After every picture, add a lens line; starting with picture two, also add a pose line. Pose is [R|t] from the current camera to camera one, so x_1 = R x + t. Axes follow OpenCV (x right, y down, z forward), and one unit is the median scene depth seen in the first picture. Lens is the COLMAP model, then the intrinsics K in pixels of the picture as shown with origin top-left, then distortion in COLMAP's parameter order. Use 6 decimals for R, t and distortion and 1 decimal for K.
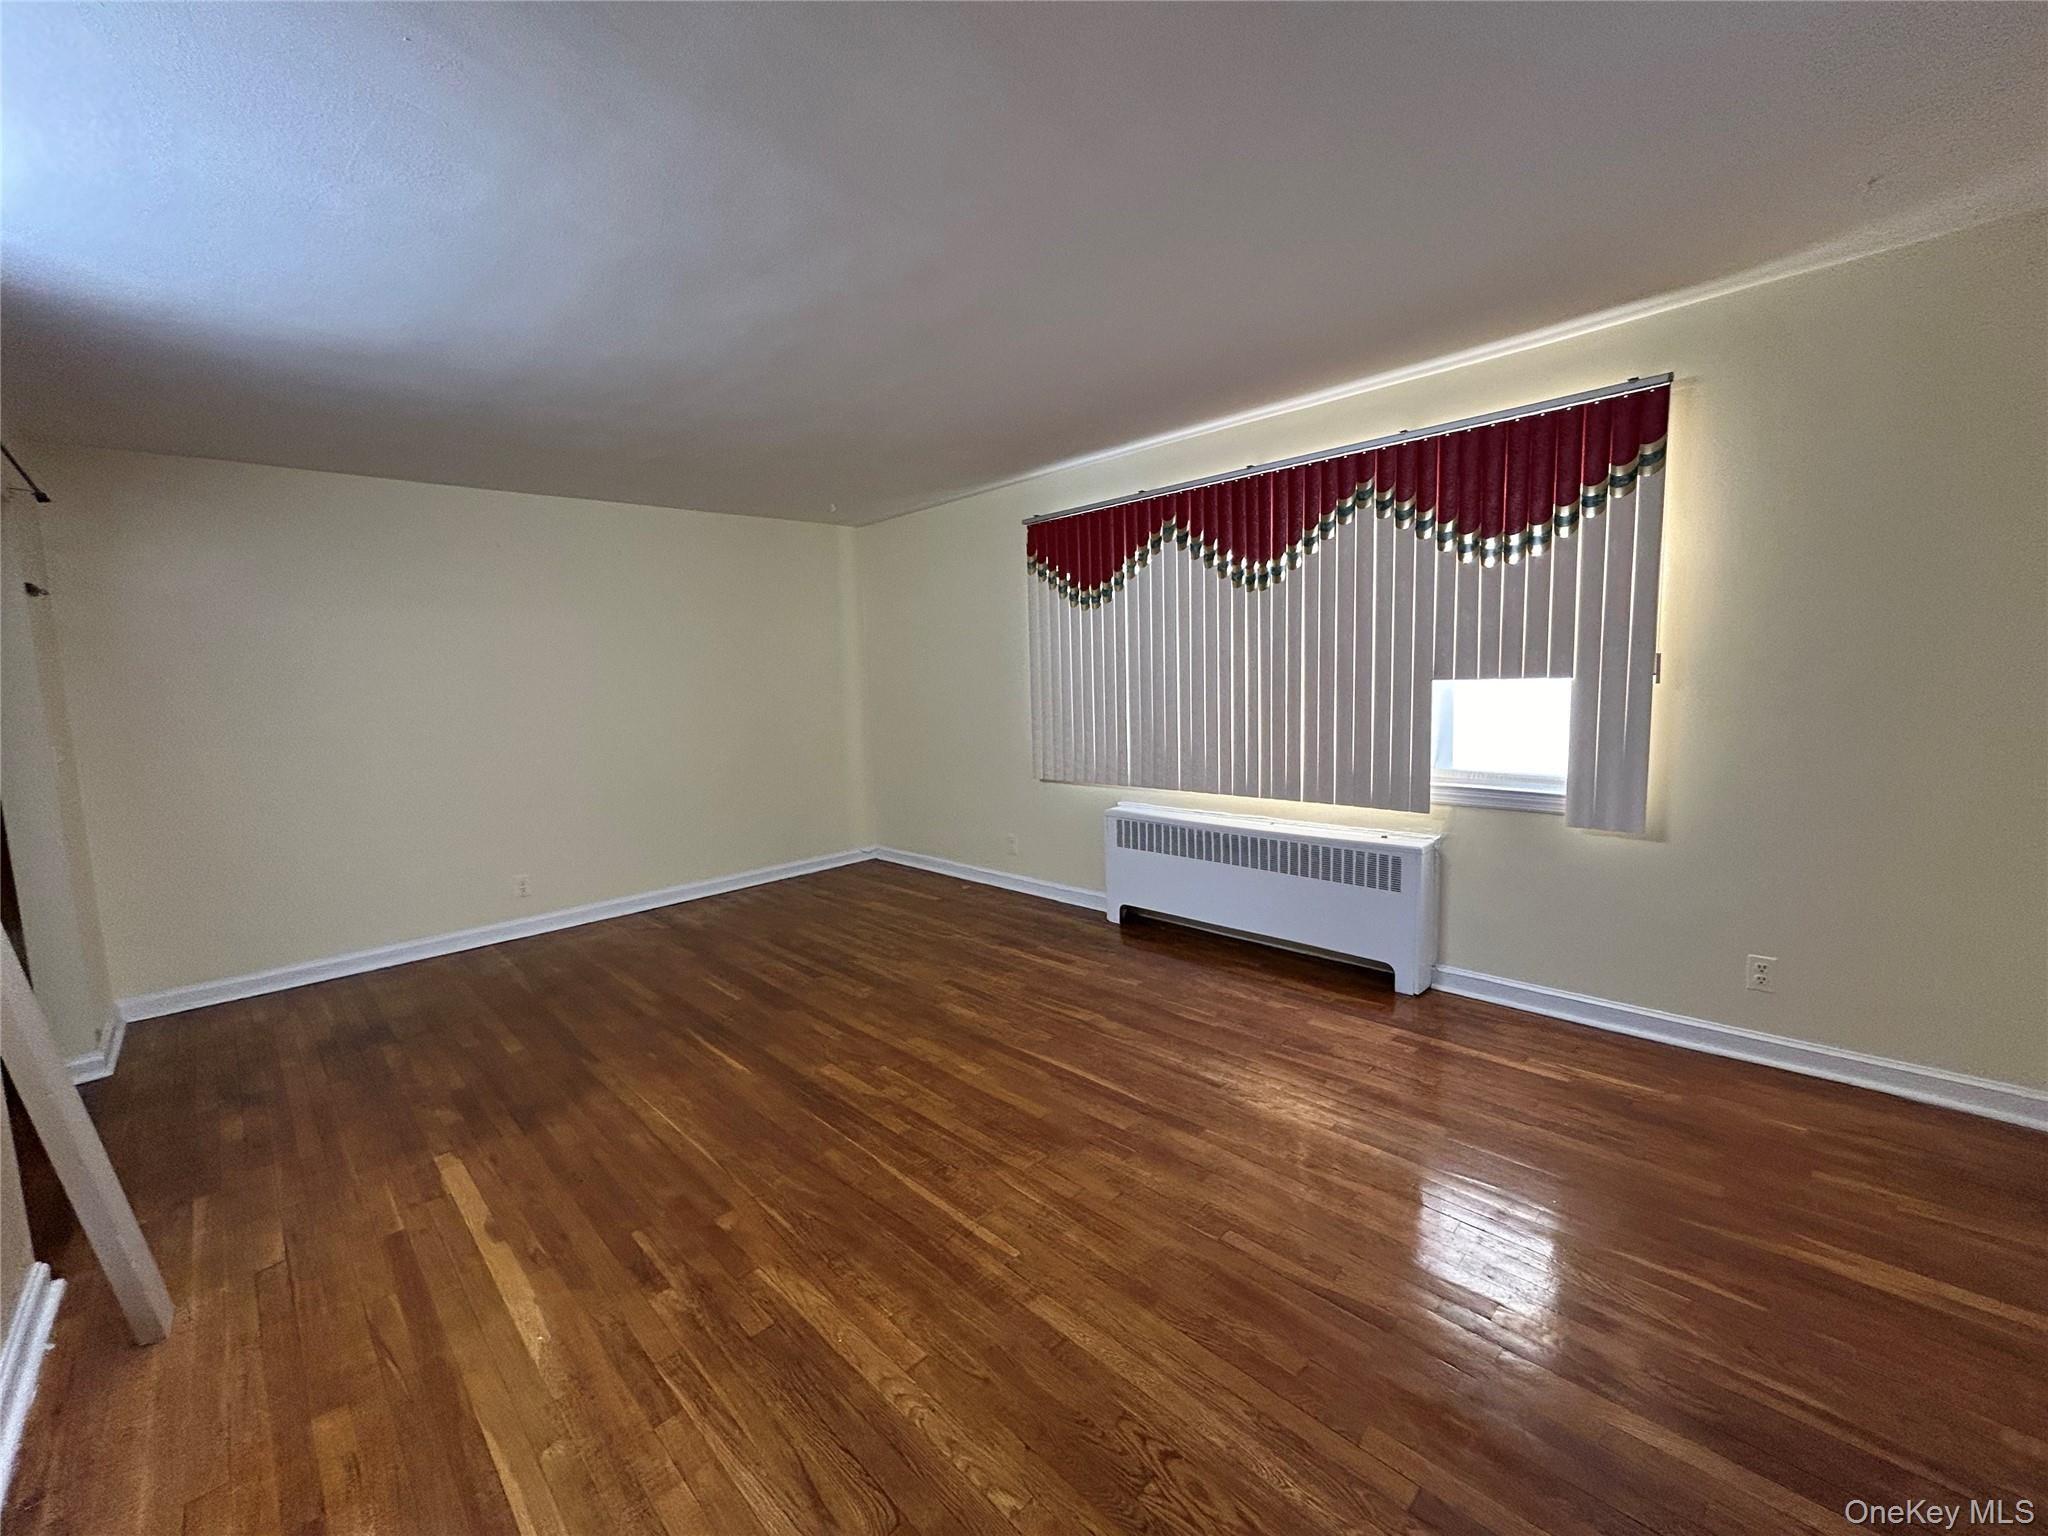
lens RADIAL K [[827.9, 0, 1021.1], [0, 827.9, 763.9], [0, 0, 1]] dist [0.000225, -0.000284]
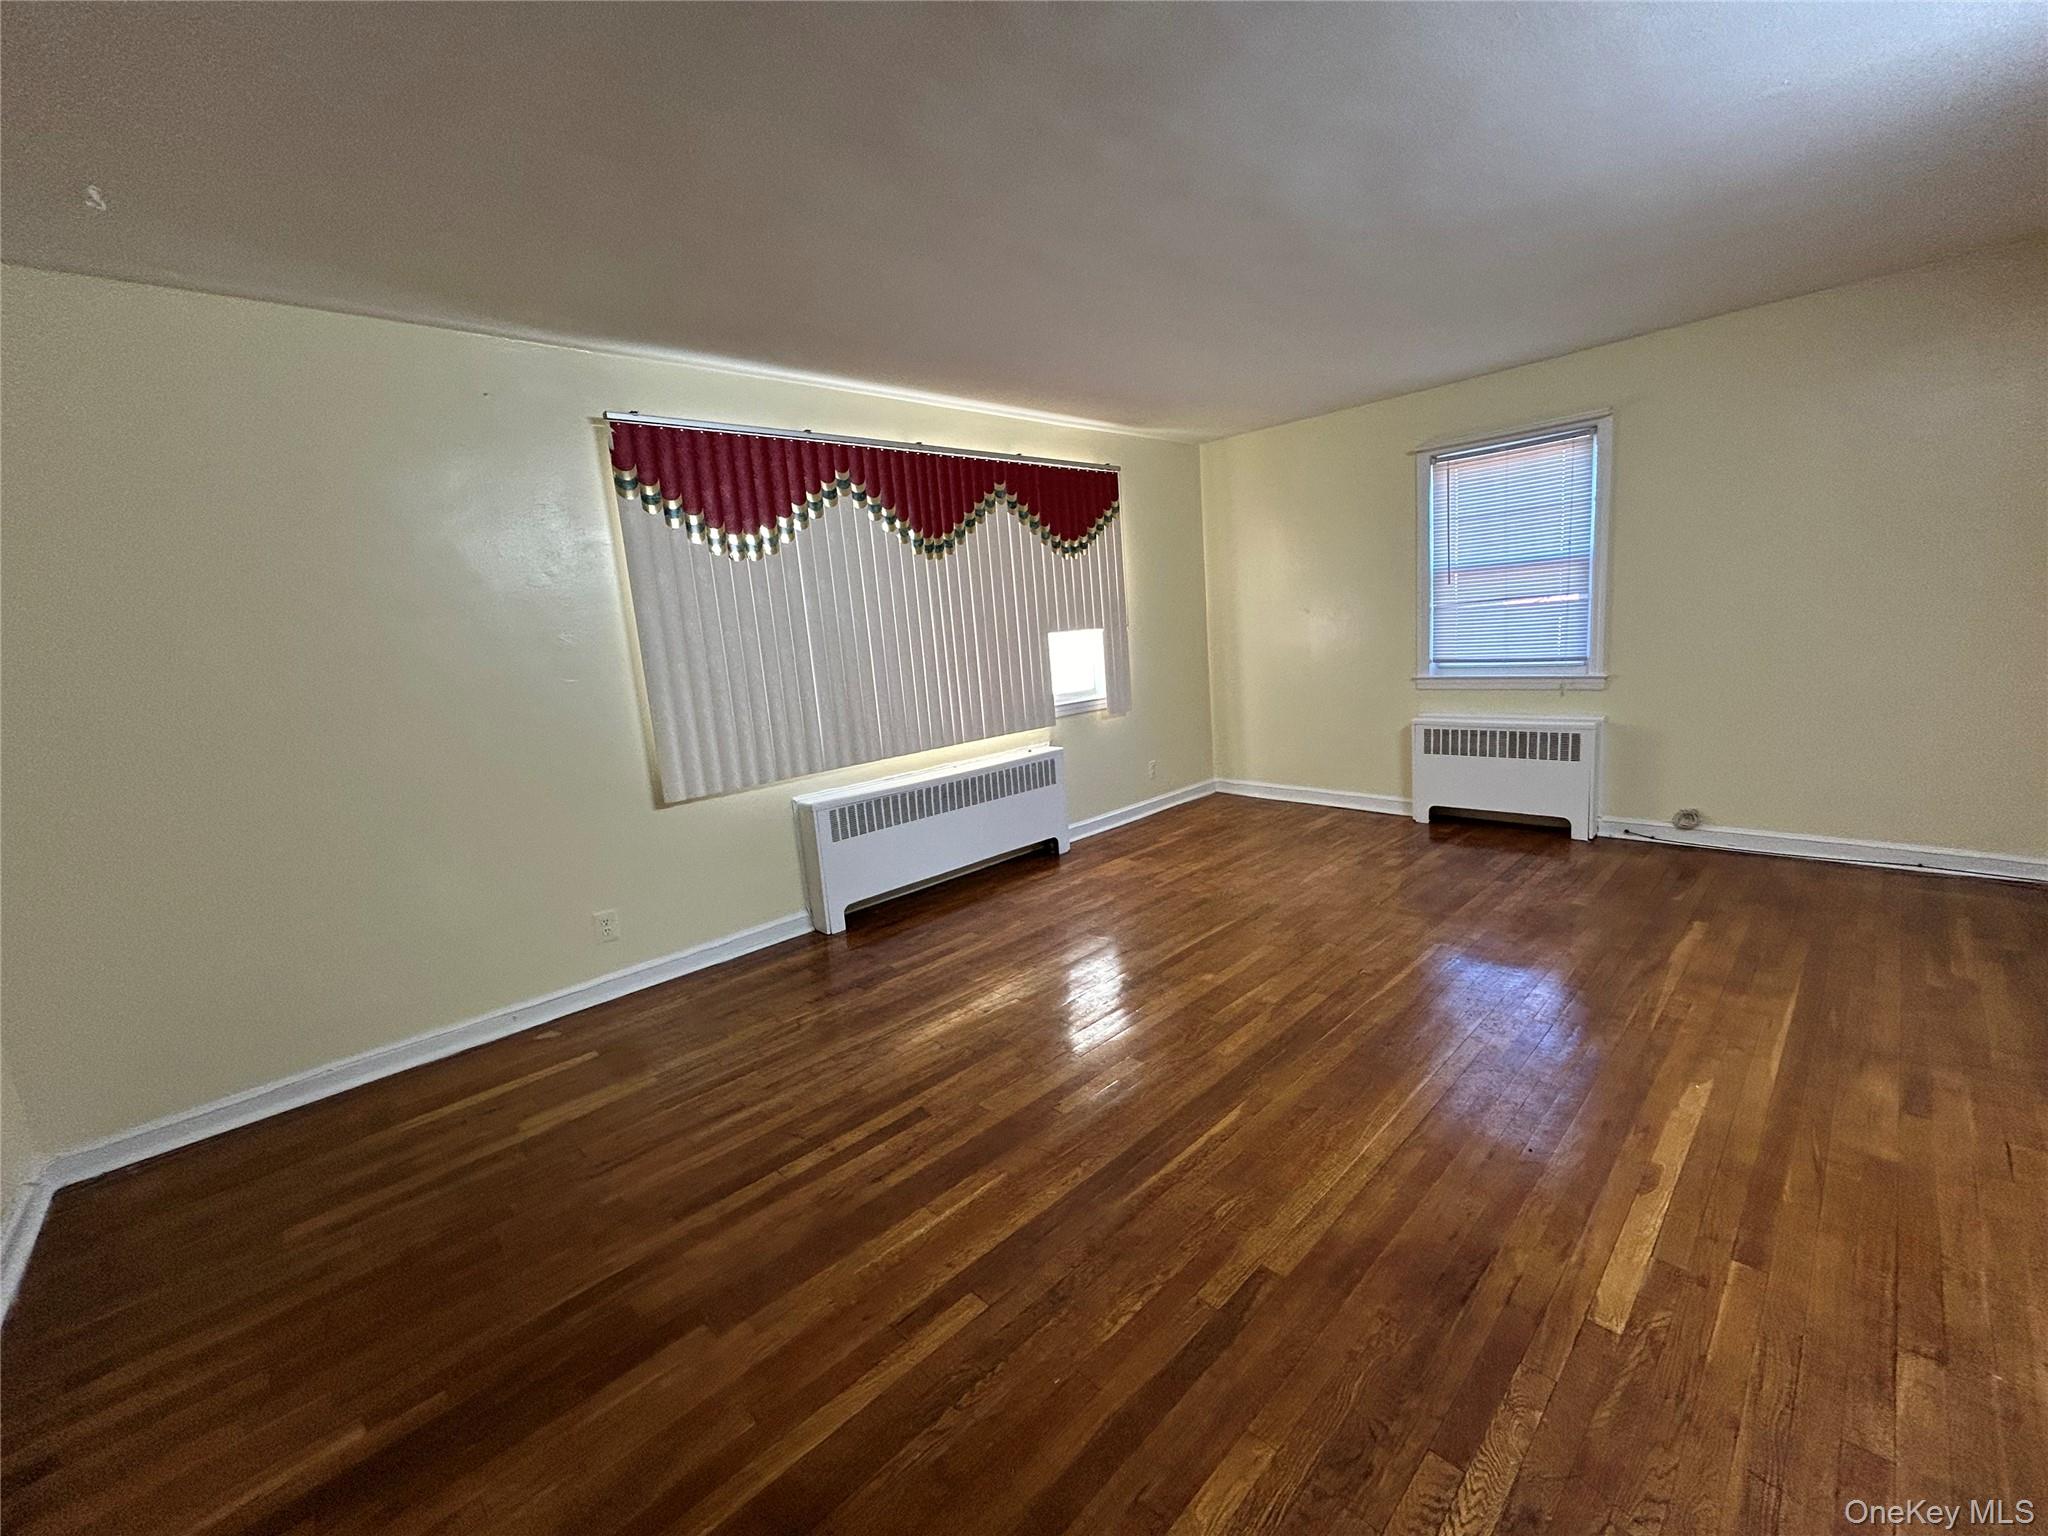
lens RADIAL K [[827.9, 0, 1017.6], [0, 827.9, 765.7], [0, 0, 1]] dist [0.000225, -0.000284]
pose [[0.017568, -0.133024, 0.990957, -0.896746], [0.184696, 0.974485, 0.127538, -0.064761], [-0.982639, 0.180785, 0.041688, 0.945840]]
